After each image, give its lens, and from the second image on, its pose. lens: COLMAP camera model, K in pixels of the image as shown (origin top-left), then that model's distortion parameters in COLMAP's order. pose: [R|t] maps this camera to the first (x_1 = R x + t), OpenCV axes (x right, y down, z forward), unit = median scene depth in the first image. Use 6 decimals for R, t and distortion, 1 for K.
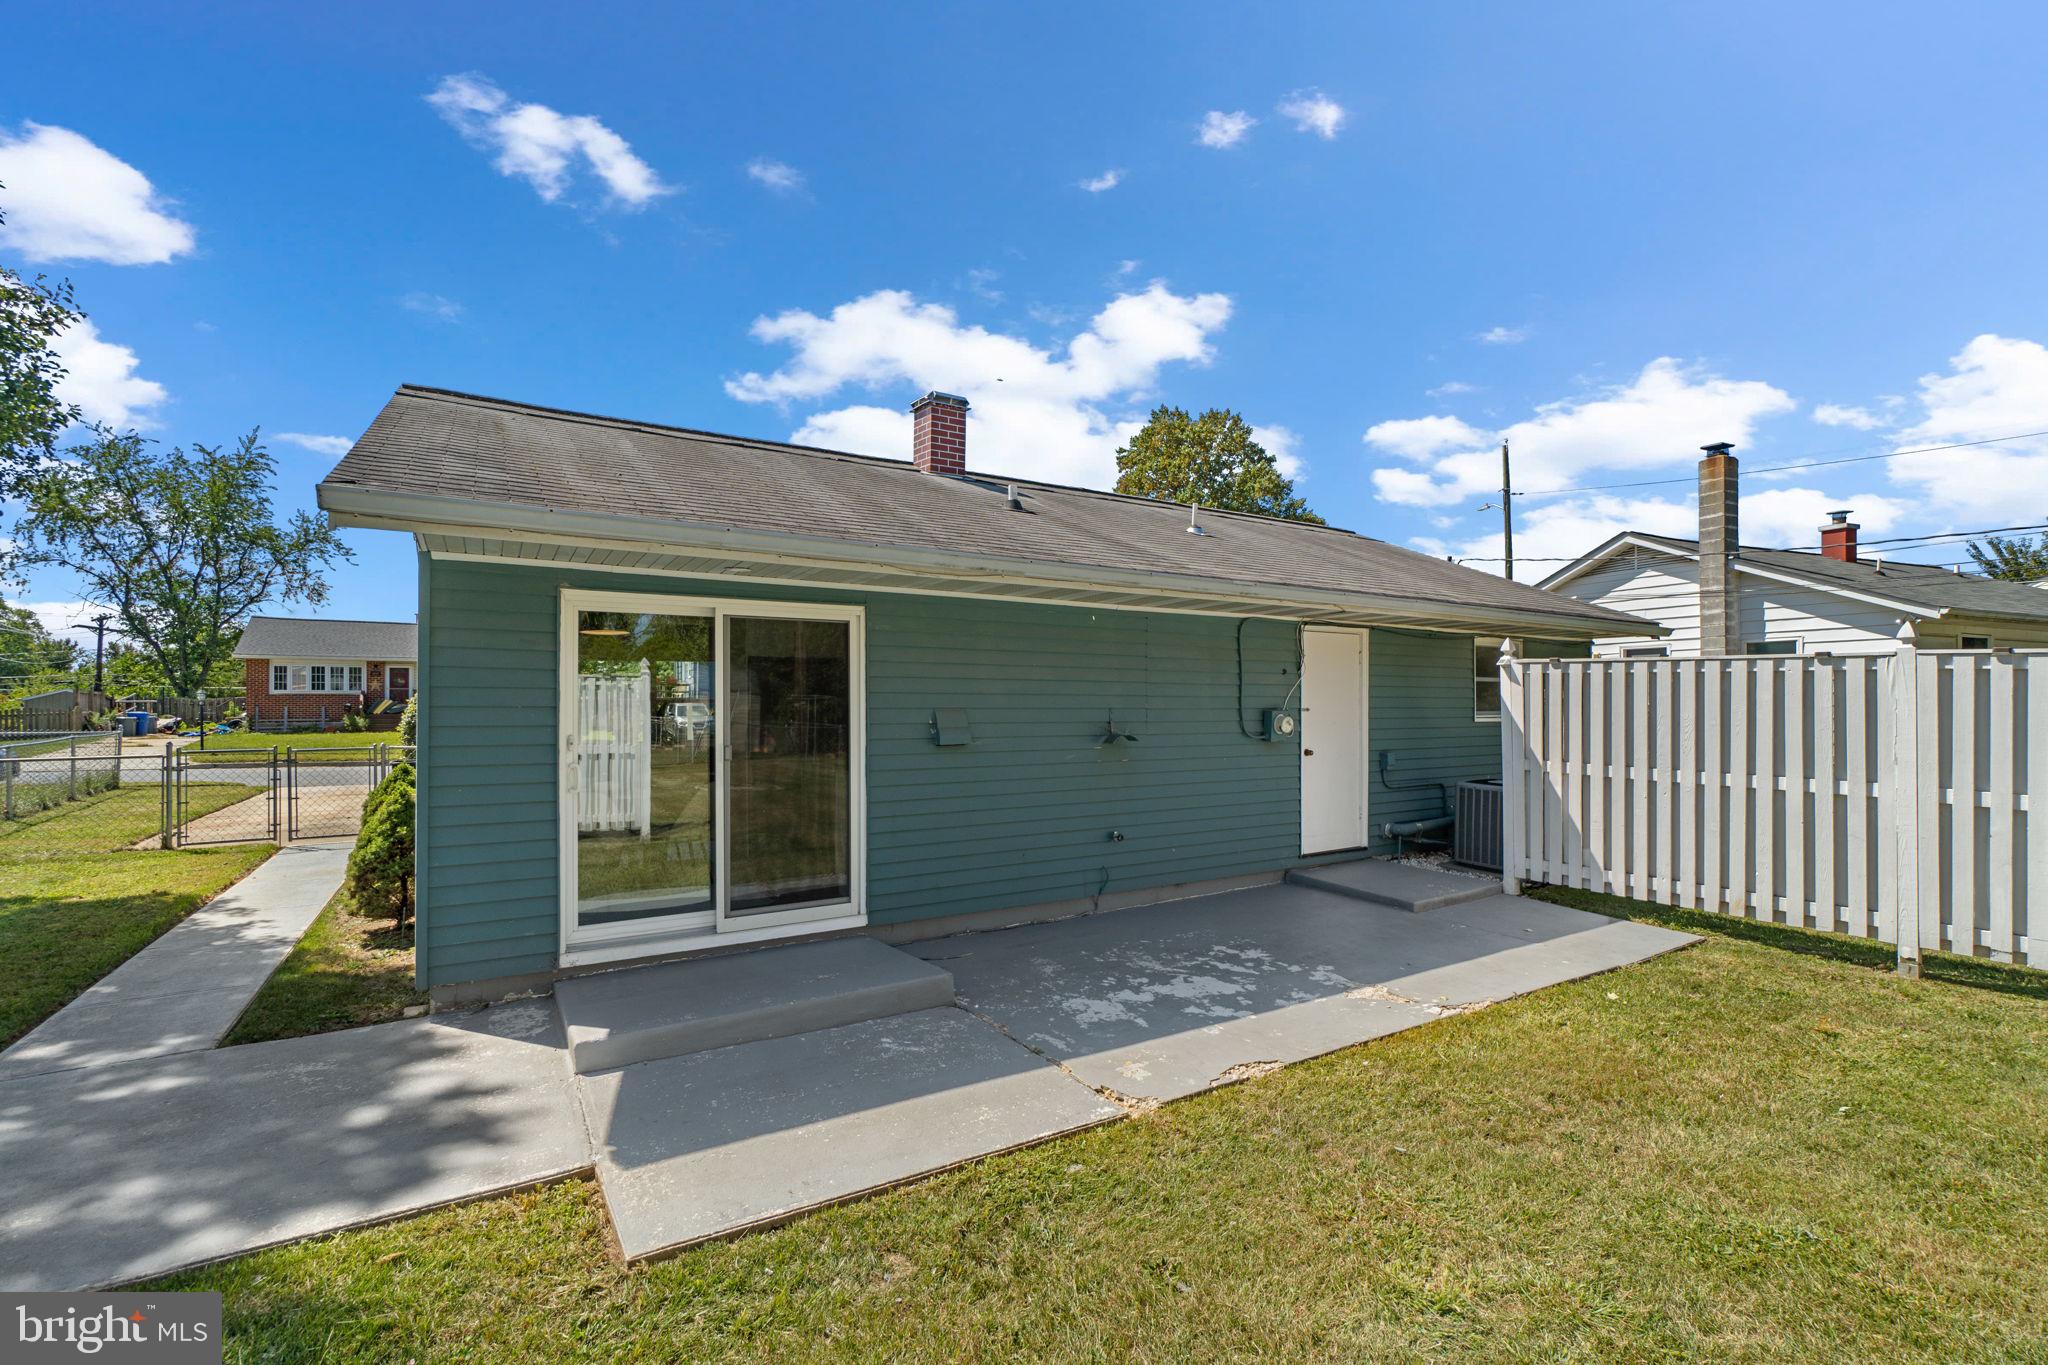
lens RADIAL K [[889.2, 0, 1022.0], [0, 889.2, 691.2], [0, 0, 1]] dist [-0.003019, -0.000036]
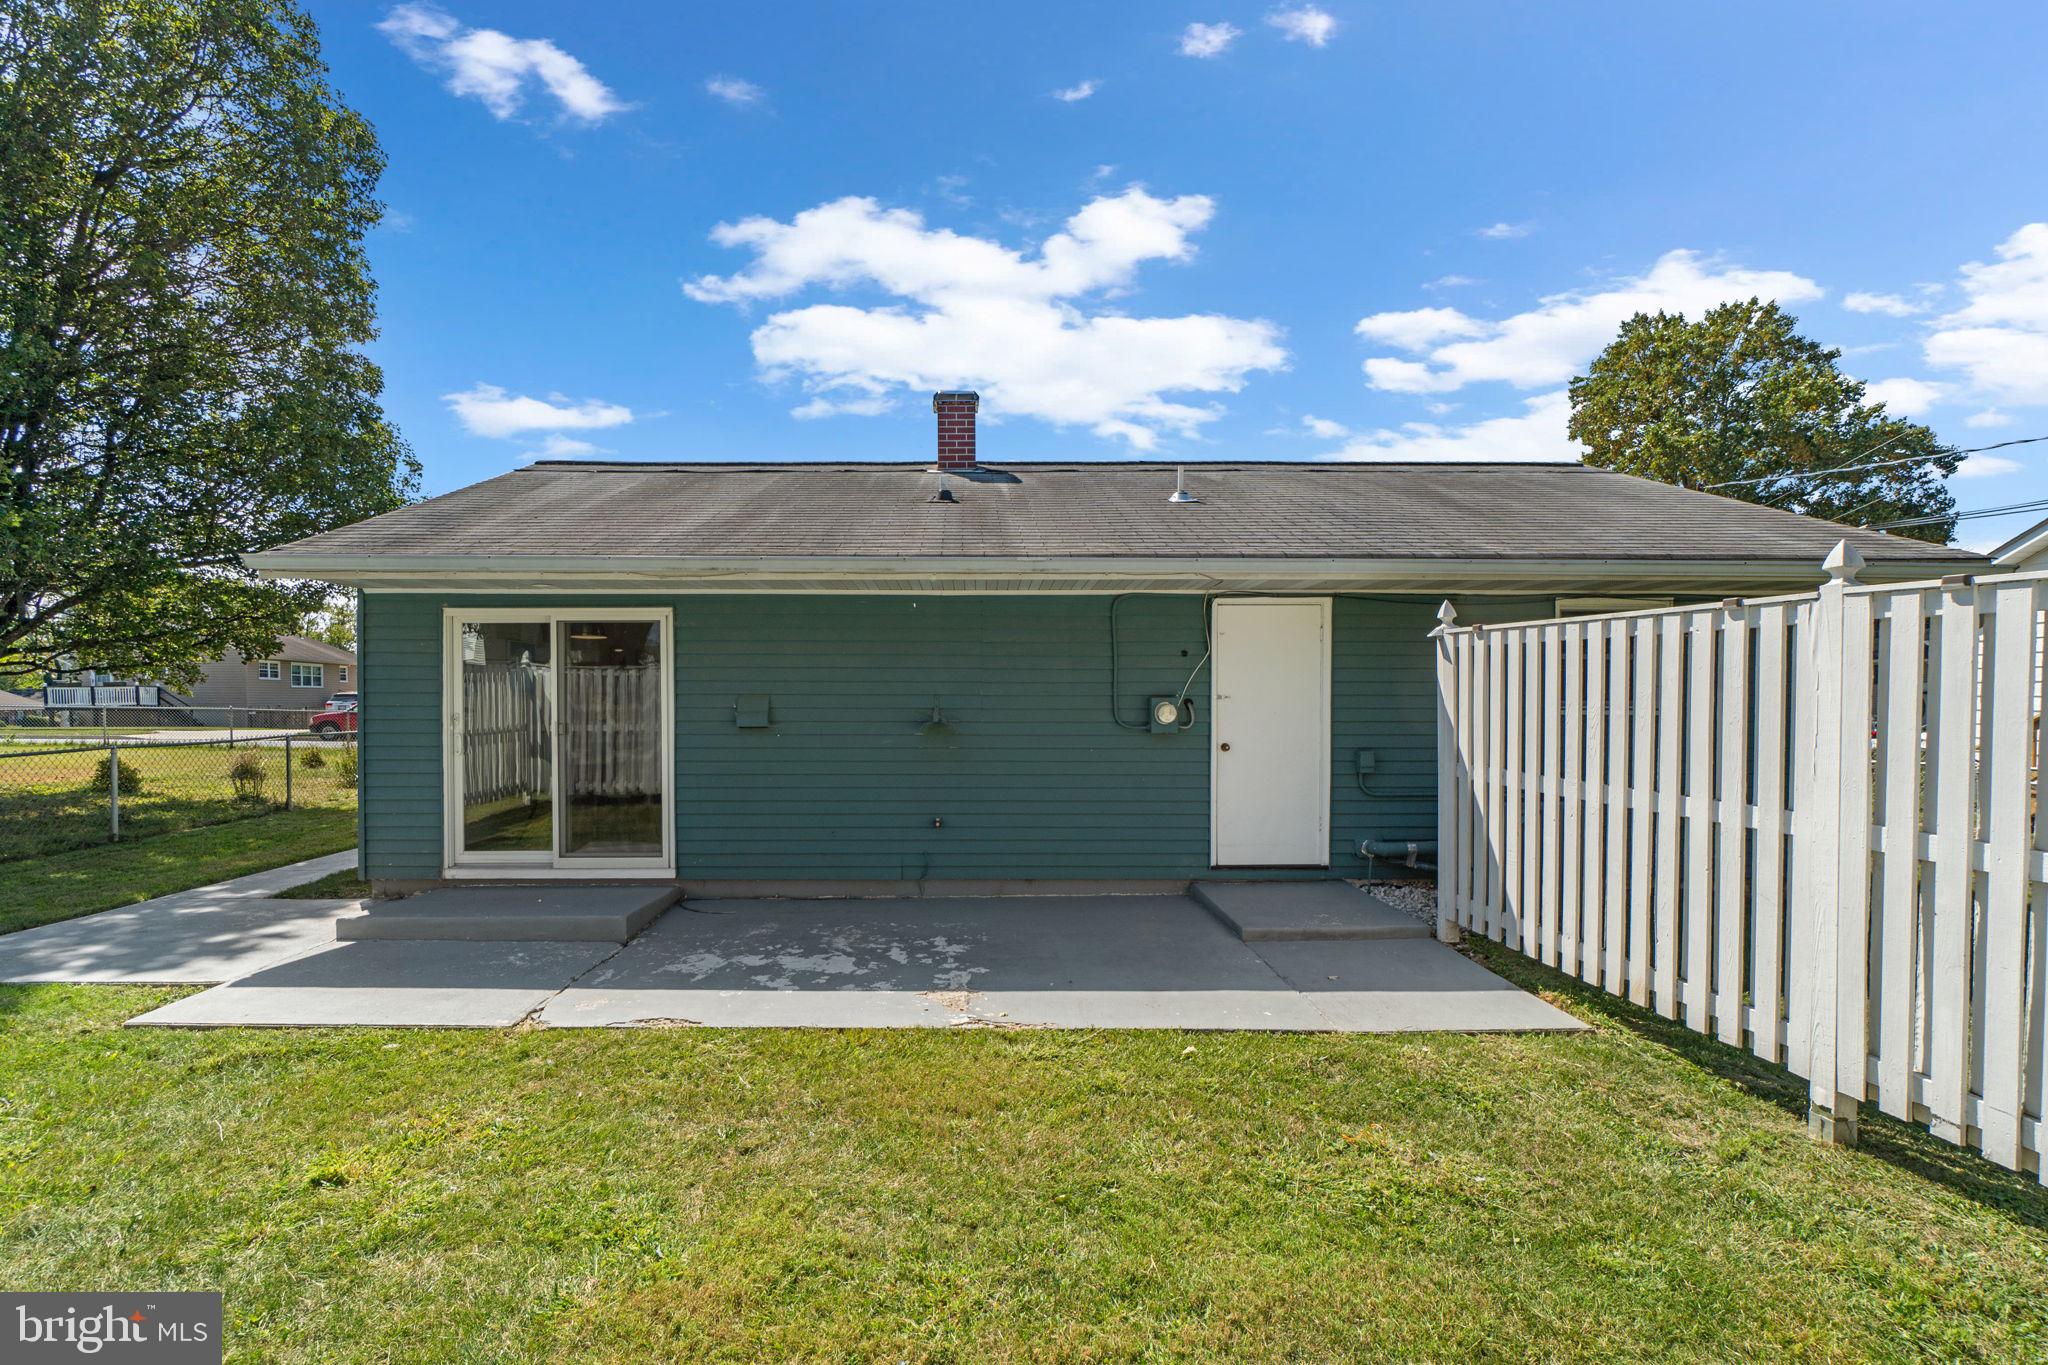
lens RADIAL K [[909.6, 0, 973.4], [0, 909.6, 712.3], [0, 0, 1]] dist [-0.003265, -0.000324]
pose [[0.854919, 0.007063, -0.518713, 0.802230], [0.007322, 0.999643, 0.025680, 0.015532], [0.518709, -0.025753, 0.854563, 0.181527]]
